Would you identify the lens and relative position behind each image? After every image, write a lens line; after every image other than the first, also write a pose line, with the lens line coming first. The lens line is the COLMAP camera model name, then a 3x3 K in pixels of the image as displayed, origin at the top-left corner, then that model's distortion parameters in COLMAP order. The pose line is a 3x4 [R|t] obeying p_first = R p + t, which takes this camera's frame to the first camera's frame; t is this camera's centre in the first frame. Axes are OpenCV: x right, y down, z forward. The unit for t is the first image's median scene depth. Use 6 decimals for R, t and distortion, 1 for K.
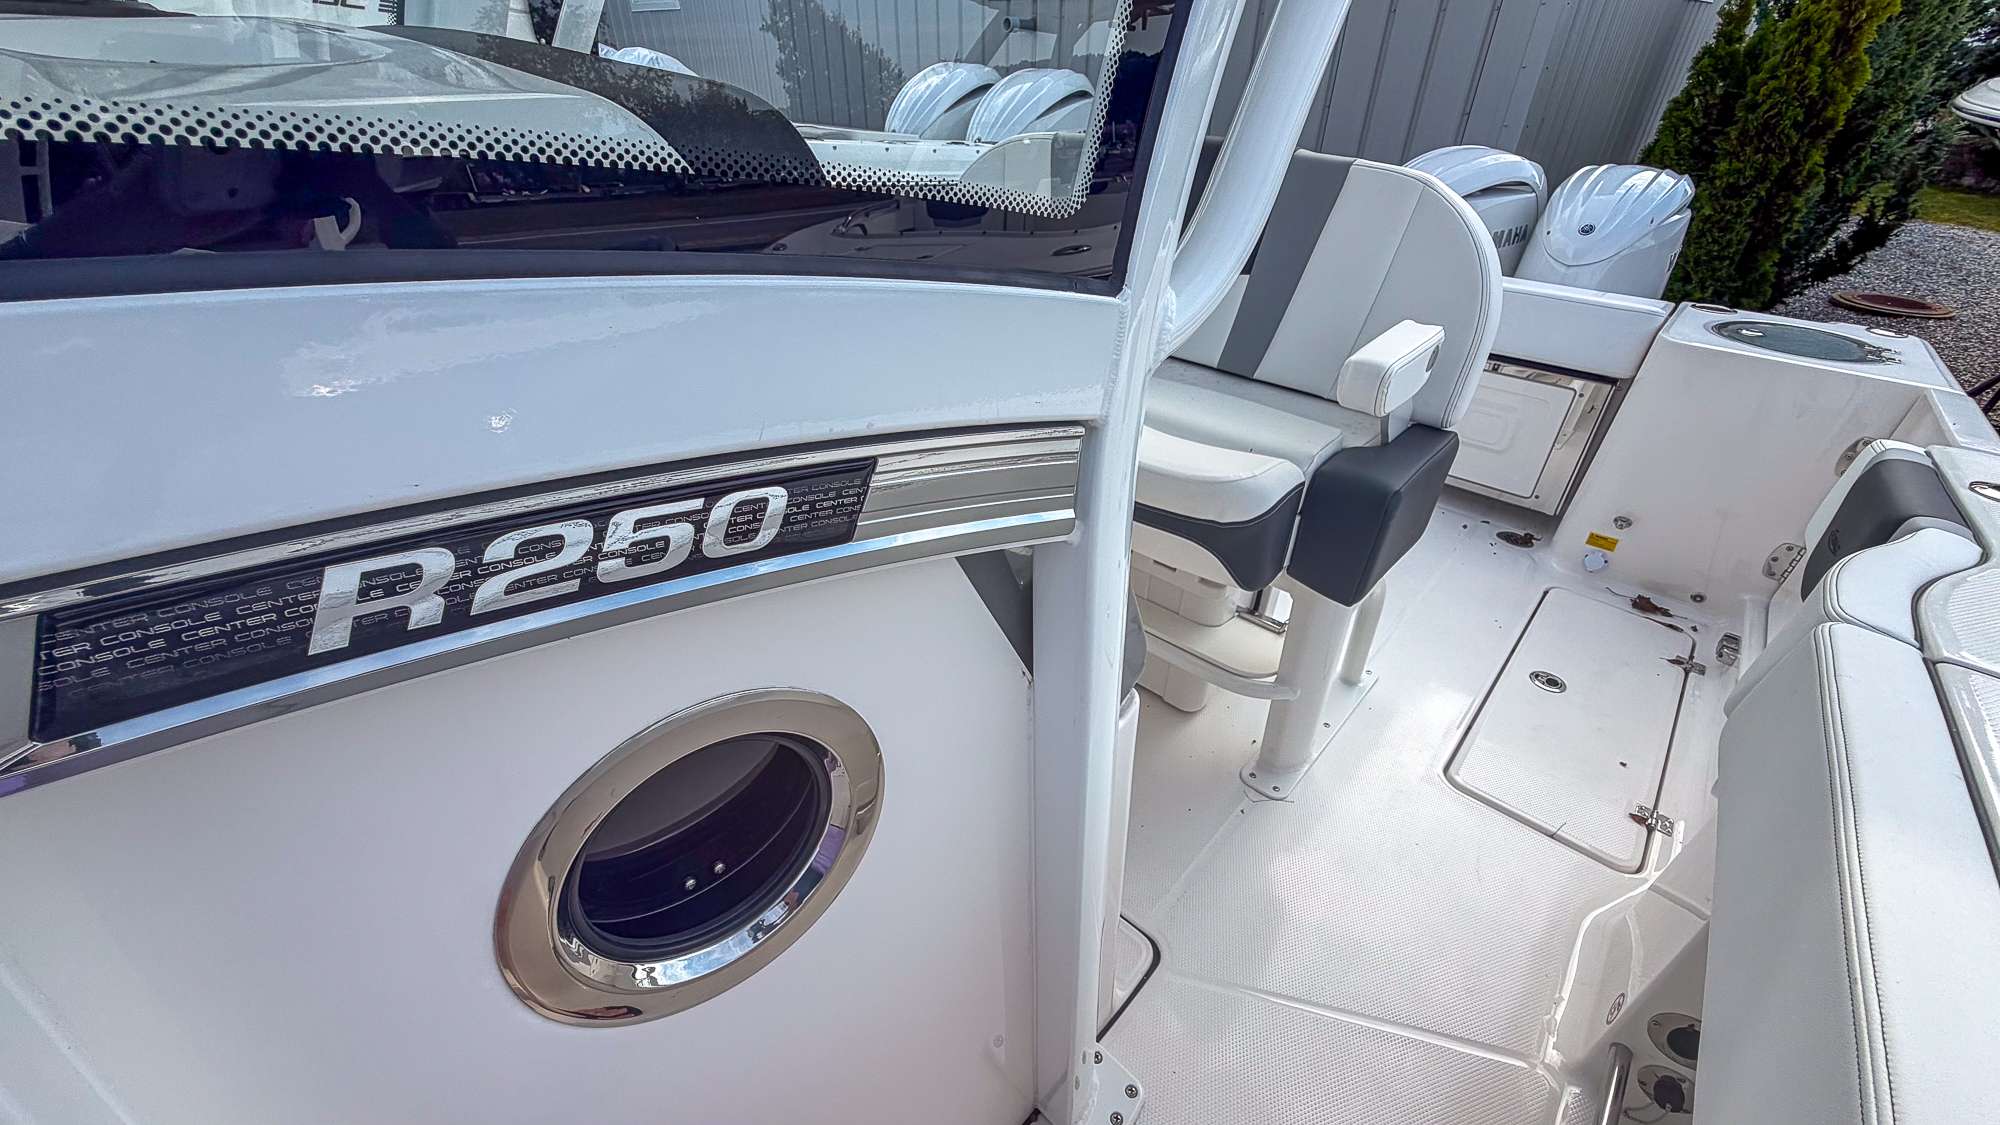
lens RADIAL K [[802.0, 0, 989.7], [0, 802.0, 563.4], [0, 0, 1]] dist [0.000434, -0.000080]
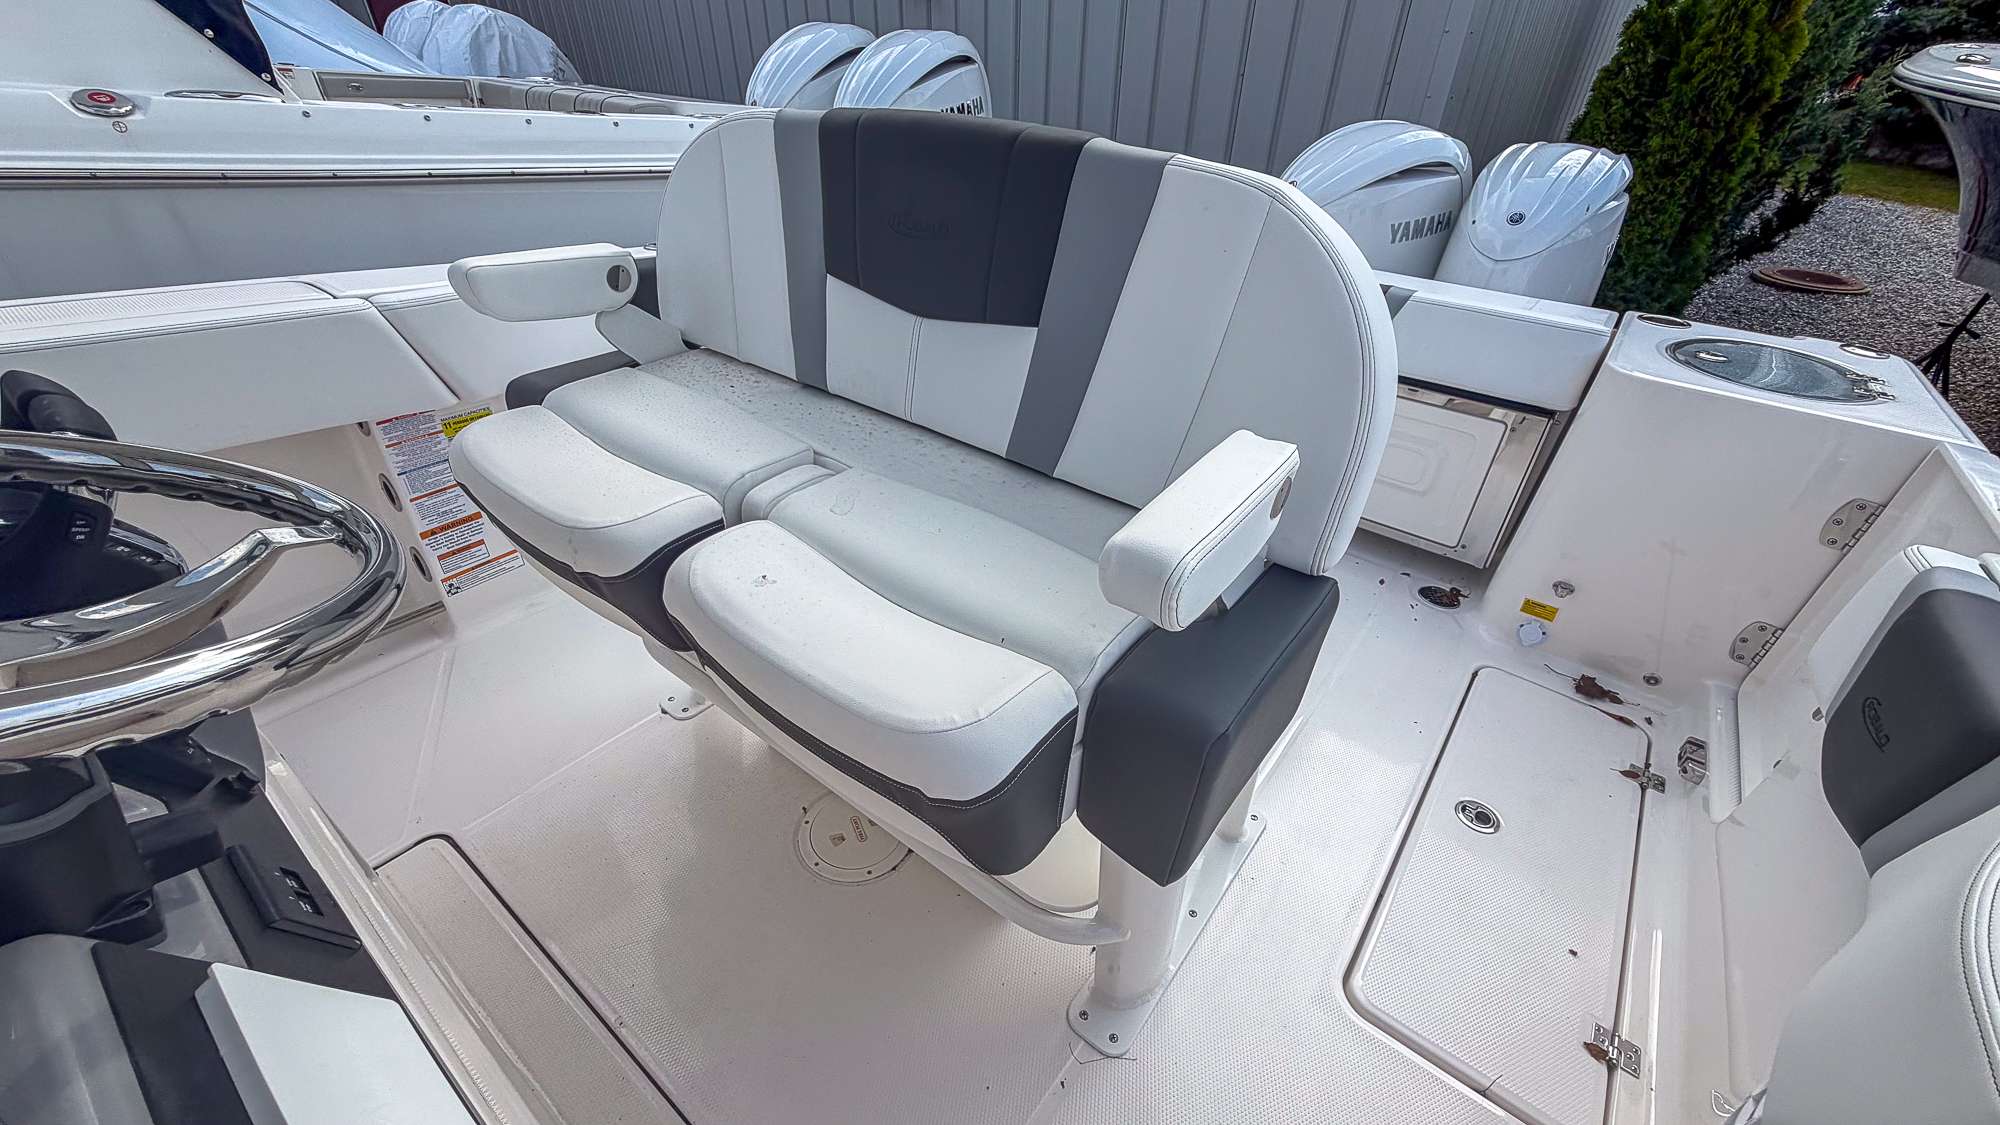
lens RADIAL K [[800.6, 0, 990.6], [0, 800.6, 562.7], [0, 0, 1]] dist [-0.000238, 0.000185]
pose [[0.997808, -0.032184, 0.057819, 0.088158], [0.030467, 0.999075, 0.030333, -0.068059], [-0.058741, -0.028505, 0.997866, 0.121873]]
